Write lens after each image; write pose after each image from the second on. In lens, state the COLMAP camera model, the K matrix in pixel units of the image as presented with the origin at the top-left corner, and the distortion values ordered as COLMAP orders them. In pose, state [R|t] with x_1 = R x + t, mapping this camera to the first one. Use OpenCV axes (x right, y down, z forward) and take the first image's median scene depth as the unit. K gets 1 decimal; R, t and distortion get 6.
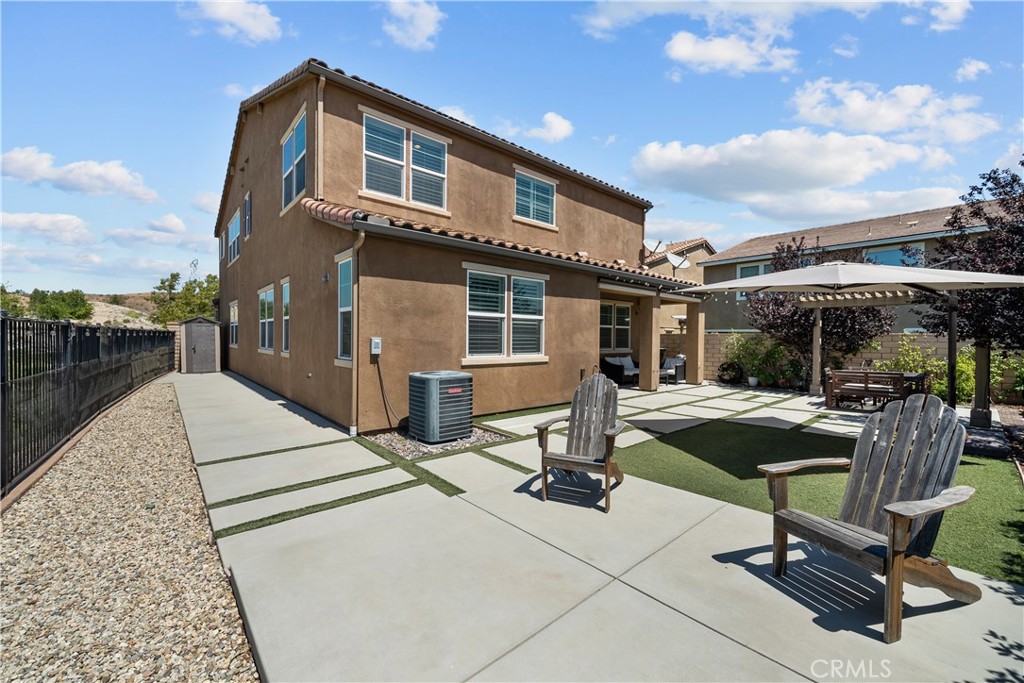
lens RADIAL K [[405.4, 0, 498.4], [0, 405.4, 345.2], [0, 0, 1]] dist [-0.002709, -0.000001]
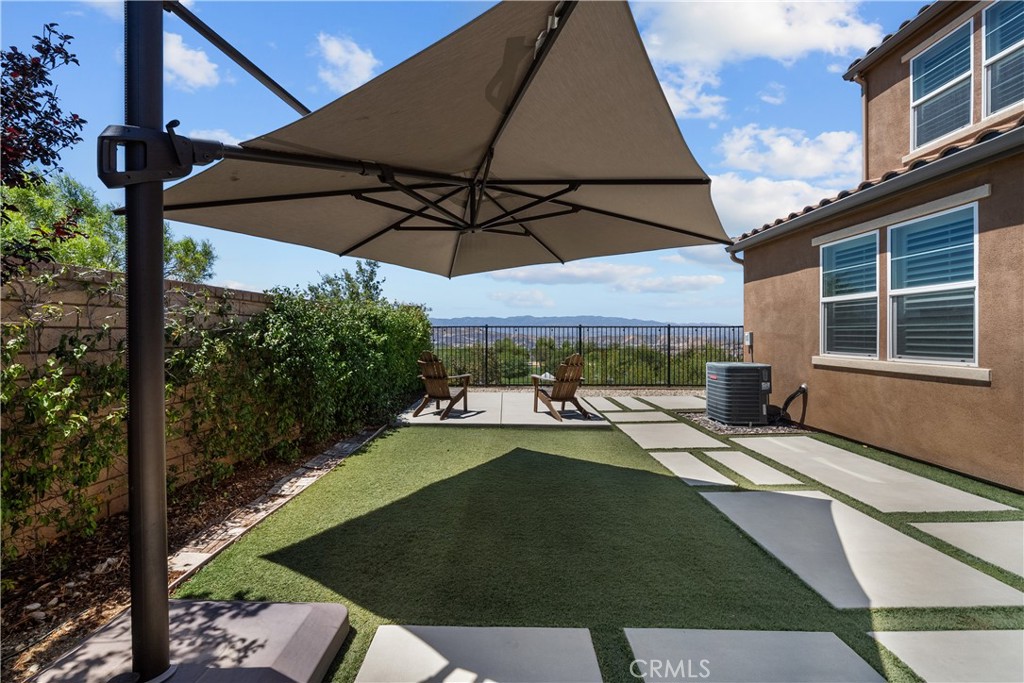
lens RADIAL K [[408.2, 0, 509.1], [0, 408.2, 336.1], [0, 0, 1]] dist [-0.002033, -0.000145]
pose [[-0.639924, -0.007538, -0.768402, 0.799829], [-0.021998, 0.999722, 0.008513, -0.000631], [0.768124, 0.022351, -0.639911, 0.892271]]
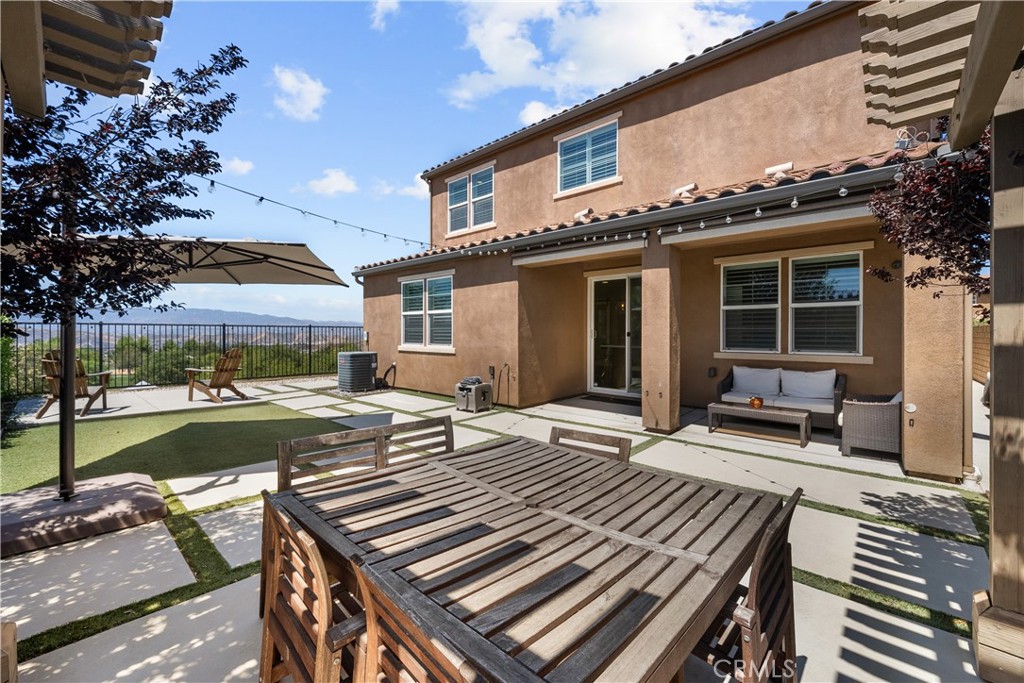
lens RADIAL K [[413.9, 0, 510.1], [0, 413.9, 332.9], [0, 0, 1]] dist [-0.001776, -0.000206]
pose [[0.135876, -0.010428, -0.990671, 1.184673], [-0.021059, 0.999688, -0.013411, -0.000182], [0.990502, 0.022684, 0.135614, 1.006582]]
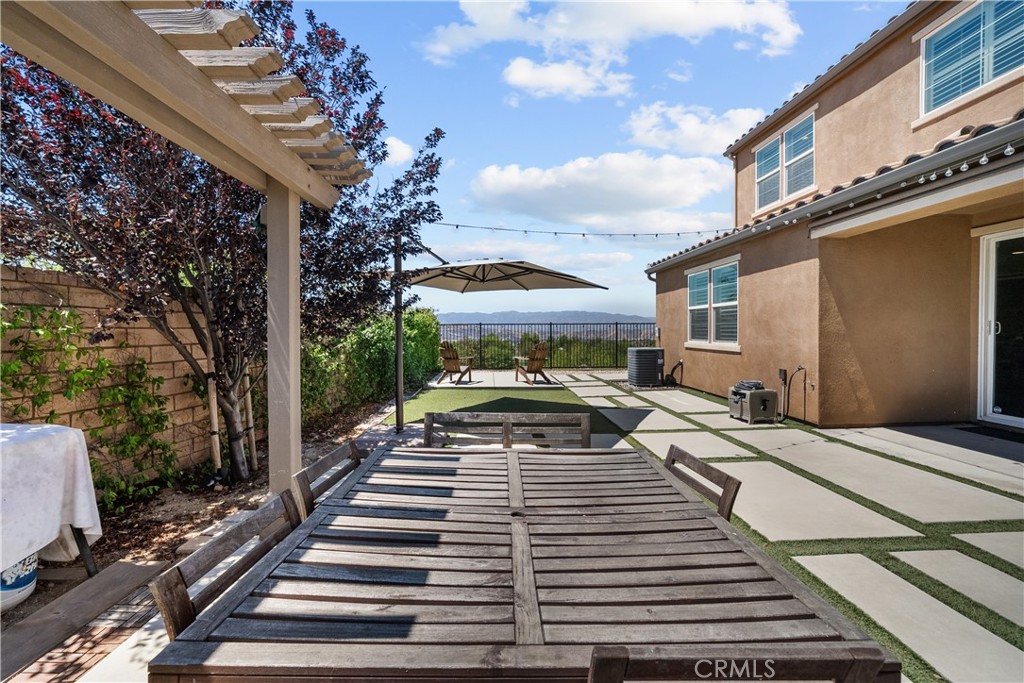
lens RADIAL K [[404.9, 0, 509.1], [0, 404.9, 338.1], [0, 0, 1]] dist [-0.003240, -0.000049]
pose [[-0.612372, 0.009163, -0.790516, 1.131339], [-0.015693, 0.999595, 0.023743, -0.002790], [0.790414, 0.026945, -0.611981, 1.152318]]
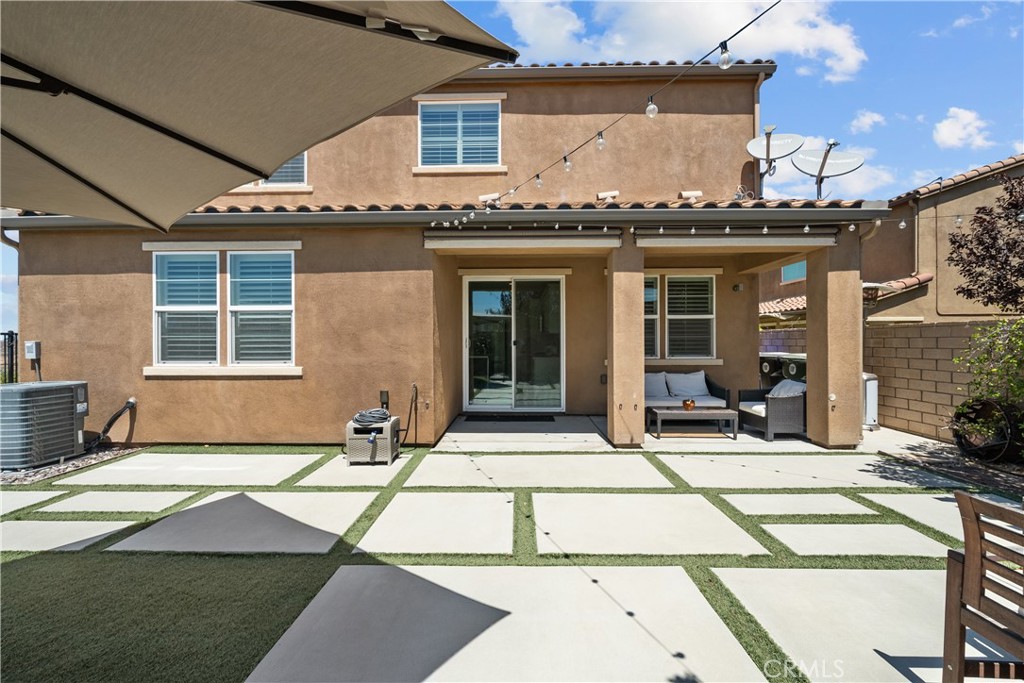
lens RADIAL K [[414.3, 0, 506.7], [0, 414.3, 341.6], [0, 0, 1]] dist [-0.001760, -0.000108]
pose [[0.750930, -0.014247, -0.660228, 0.809617], [-0.001663, 0.999723, -0.023464, 0.001882], [0.660380, 0.018718, 0.750698, 0.729029]]
